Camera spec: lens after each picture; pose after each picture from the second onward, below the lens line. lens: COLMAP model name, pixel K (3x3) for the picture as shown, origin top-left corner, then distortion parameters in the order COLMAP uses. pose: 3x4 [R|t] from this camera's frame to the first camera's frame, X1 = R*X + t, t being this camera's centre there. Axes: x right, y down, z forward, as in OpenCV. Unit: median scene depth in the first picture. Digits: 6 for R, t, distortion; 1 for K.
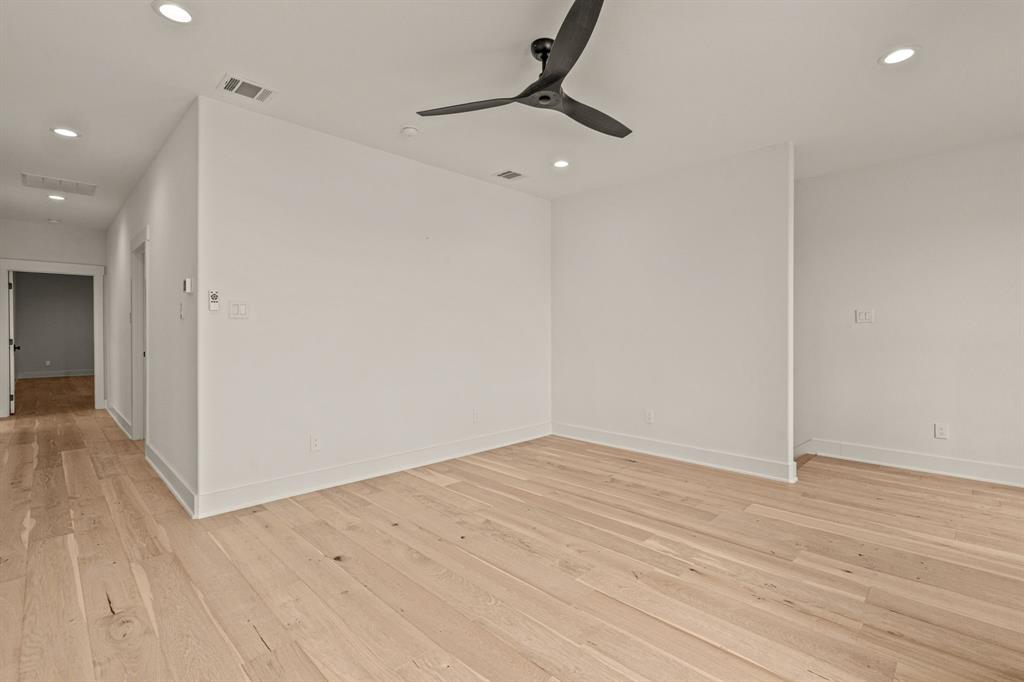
lens RADIAL K [[469.2, 0, 505.4], [0, 469.2, 335.3], [0, 0, 1]] dist [-0.005420, 0.000036]
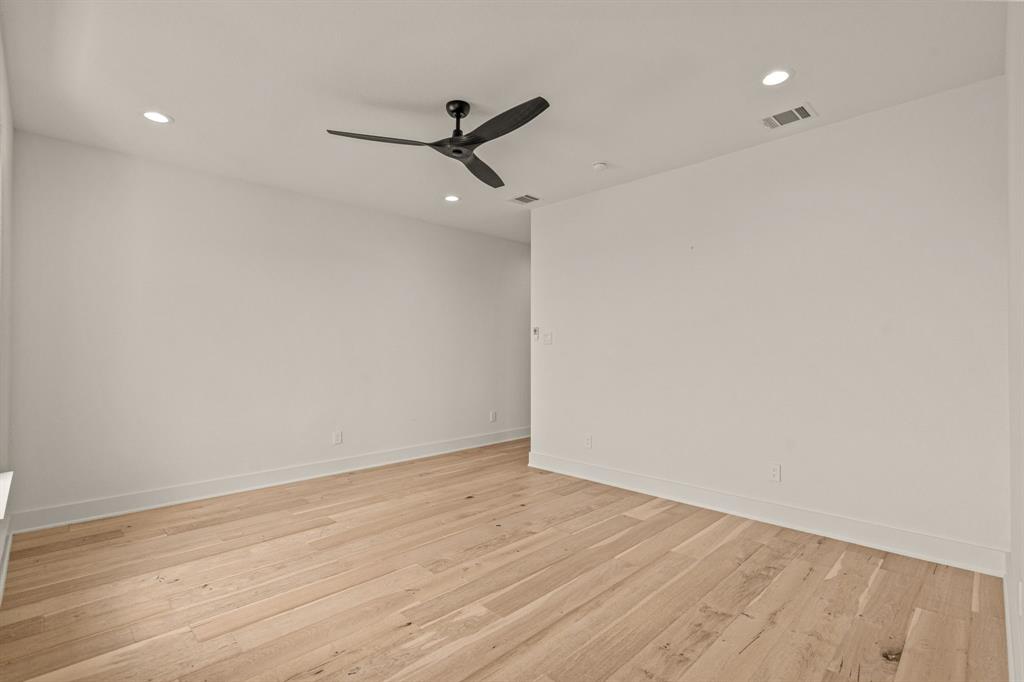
lens RADIAL K [[469.2, 0, 505.4], [0, 469.2, 346.4], [0, 0, 1]] dist [-0.005420, 0.000036]
pose [[0.004337, -0.006843, -0.999967, 0.922666], [-0.008192, 0.999943, -0.006879, -0.015648], [0.999957, 0.008222, 0.004280, 0.837690]]
